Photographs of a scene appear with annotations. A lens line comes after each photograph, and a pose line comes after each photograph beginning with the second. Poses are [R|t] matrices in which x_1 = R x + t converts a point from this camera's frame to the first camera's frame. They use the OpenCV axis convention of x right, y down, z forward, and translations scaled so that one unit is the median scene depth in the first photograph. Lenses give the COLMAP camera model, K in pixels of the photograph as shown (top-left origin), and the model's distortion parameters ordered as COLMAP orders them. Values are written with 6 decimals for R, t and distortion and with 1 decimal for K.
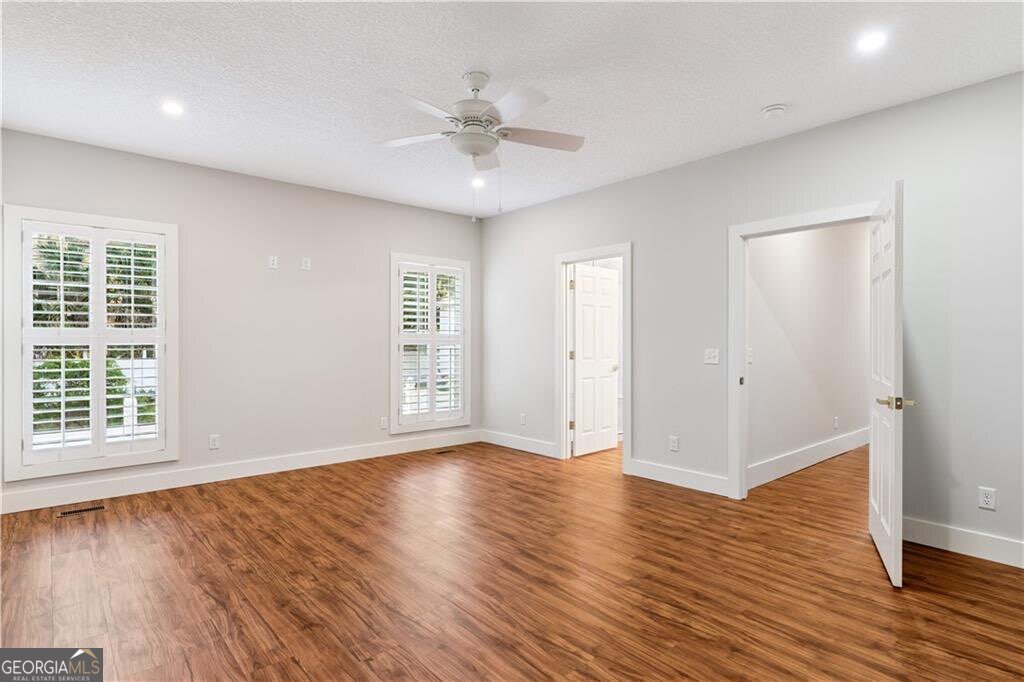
lens RADIAL K [[545.5, 0, 508.2], [0, 545.5, 337.8], [0, 0, 1]] dist [-0.004842, -0.000241]
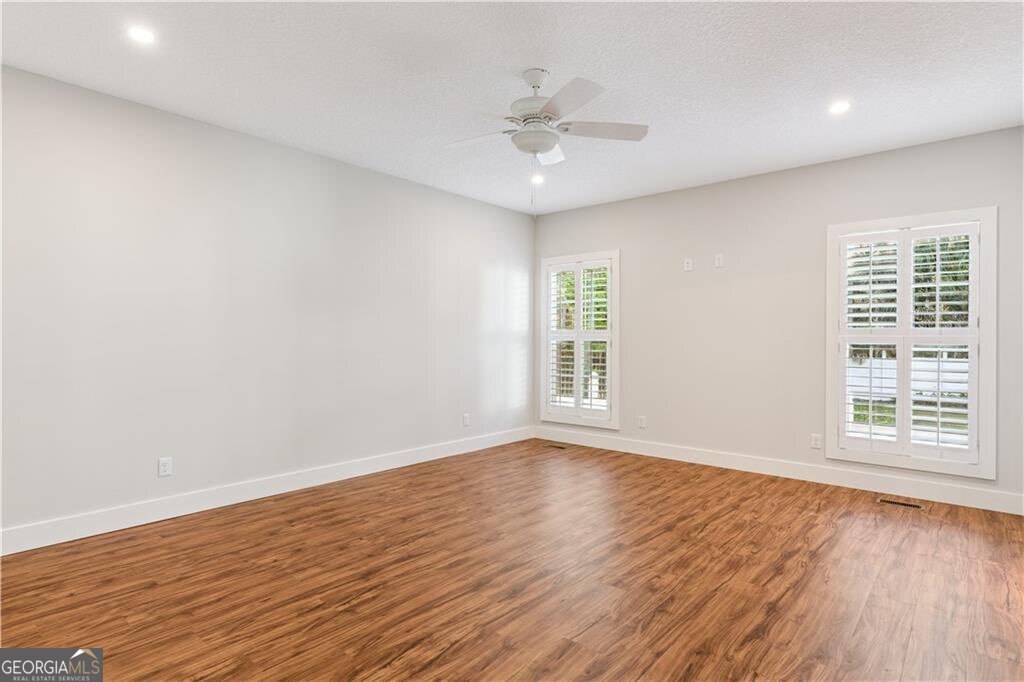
lens RADIAL K [[536.6, 0, 507.9], [0, 536.6, 348.1], [0, 0, 1]] dist [0.002118, 0.001105]
pose [[0.142127, 0.018605, -0.989674, 0.608173], [-0.000567, 0.999825, 0.018714, 0.004678], [0.989848, -0.002098, 0.142112, 0.548425]]
